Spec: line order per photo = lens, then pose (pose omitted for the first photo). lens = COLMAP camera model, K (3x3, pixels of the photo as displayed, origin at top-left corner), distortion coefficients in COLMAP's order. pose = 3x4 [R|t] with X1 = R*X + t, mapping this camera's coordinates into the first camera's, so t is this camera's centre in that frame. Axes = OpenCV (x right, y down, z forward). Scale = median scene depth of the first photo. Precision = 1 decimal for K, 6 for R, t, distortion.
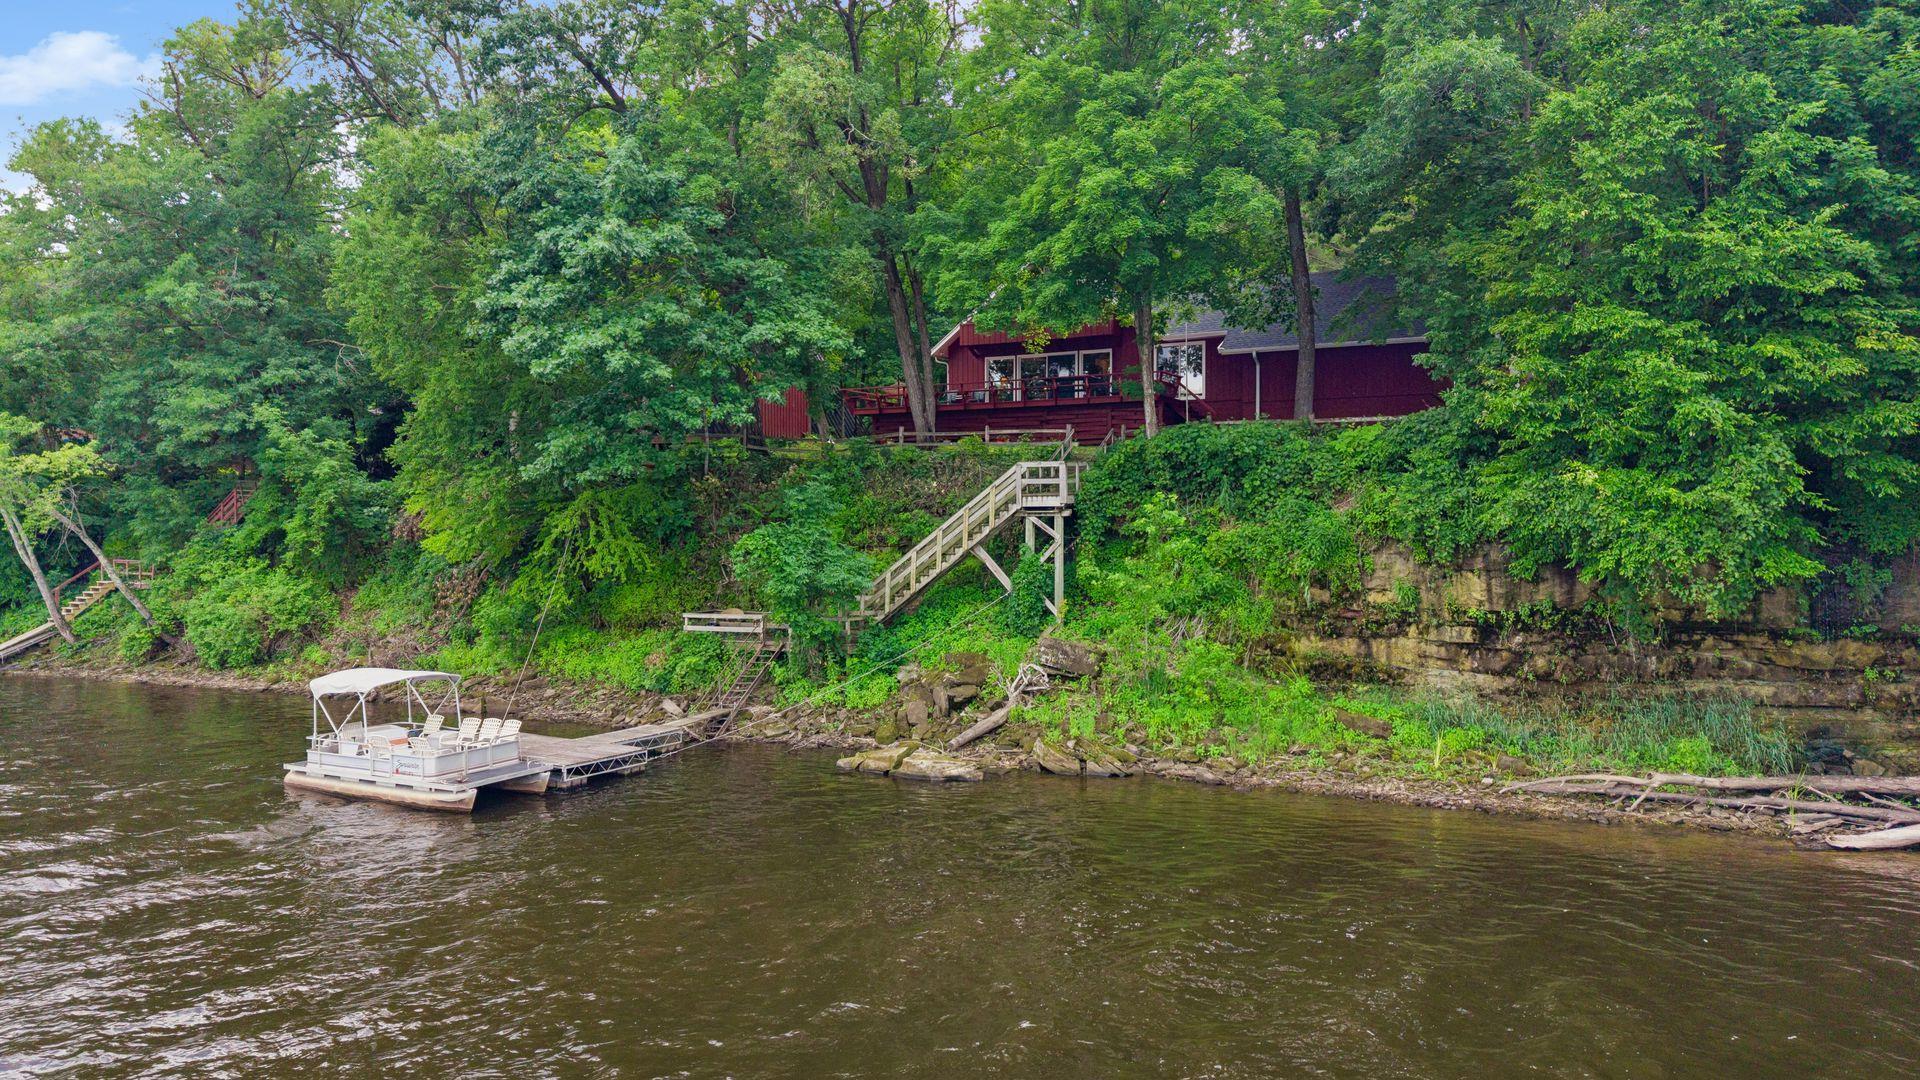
lens RADIAL K [[1358.3, 0, 946.1], [0, 1358.3, 542.3], [0, 0, 1]] dist [0.044946, -0.004370]
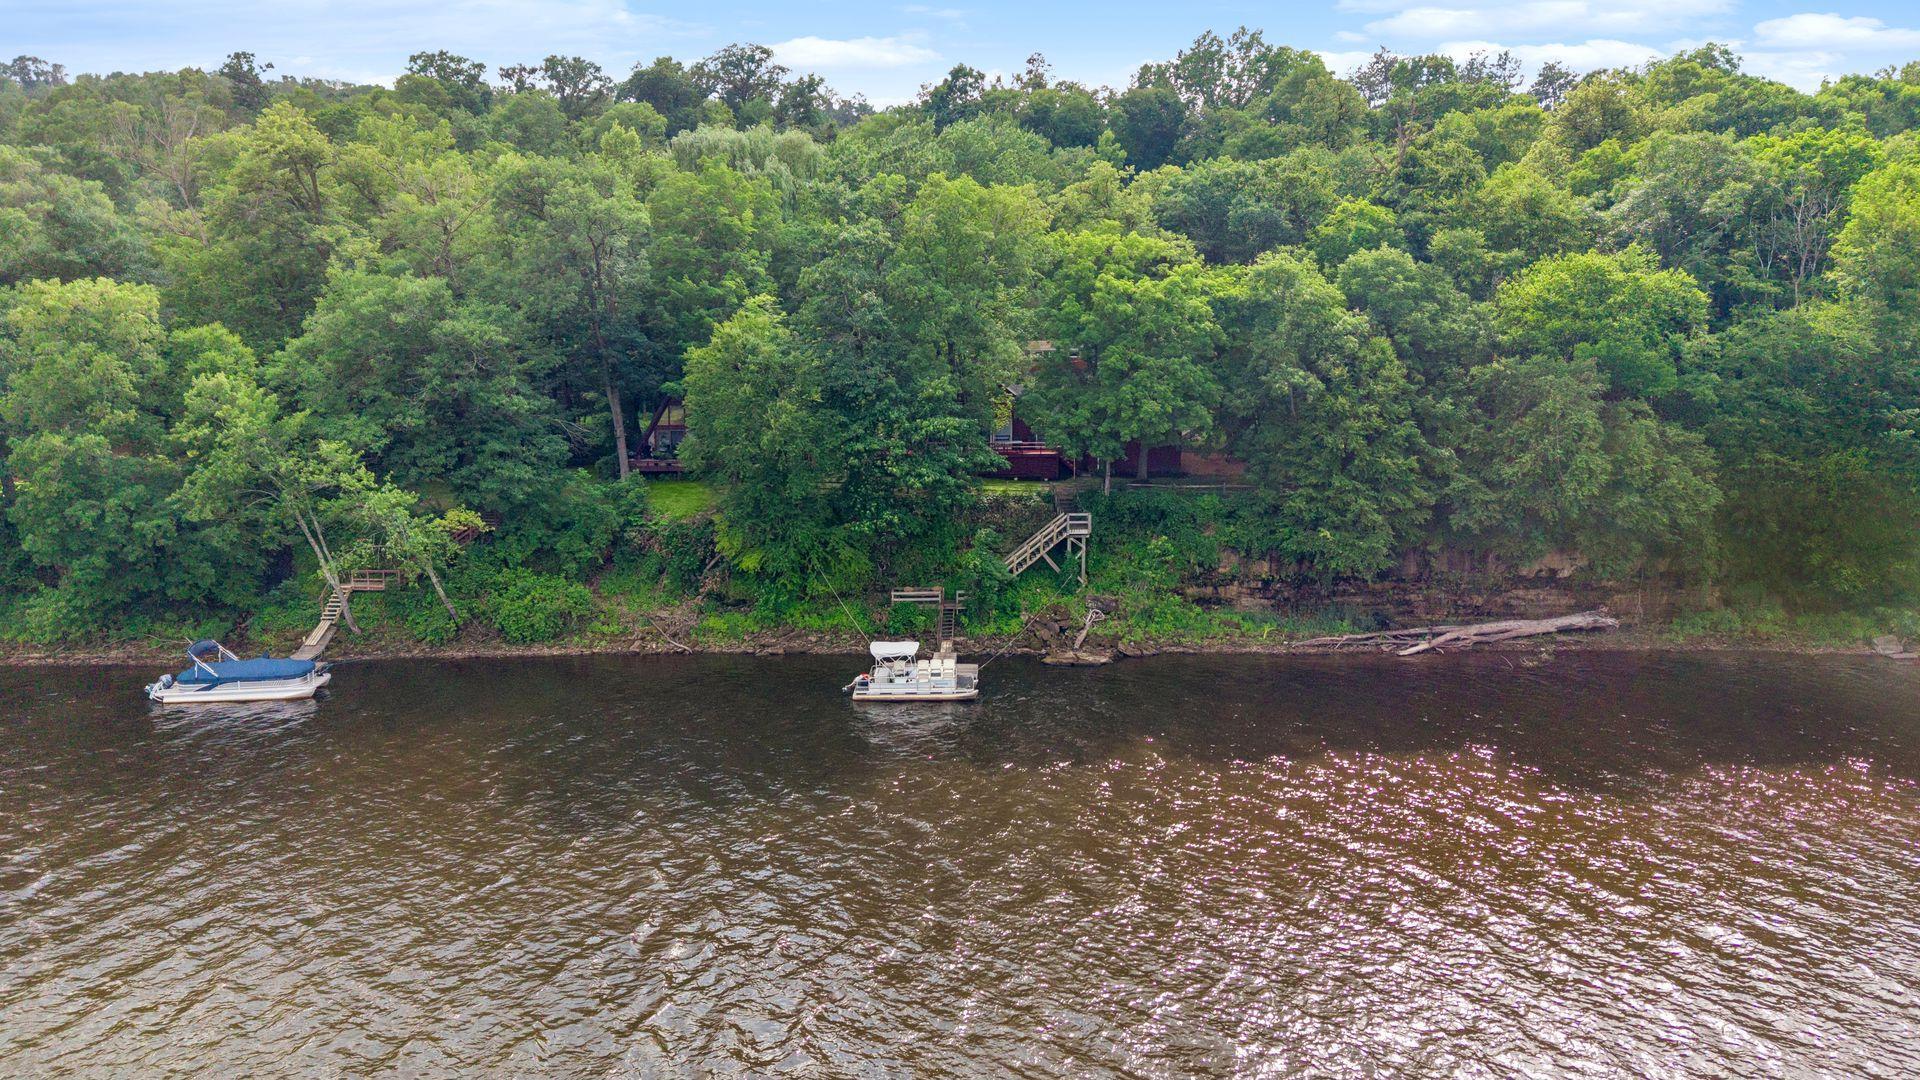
lens RADIAL K [[1358.3, 0, 953.0], [0, 1358.3, 541.7], [0, 0, 1]] dist [0.044946, -0.004370]
pose [[0.865815, -0.066893, 0.495872, -1.165667], [0.003949, 0.991906, 0.126913, -0.286685], [-0.500348, -0.107925, 0.859071, -0.747974]]
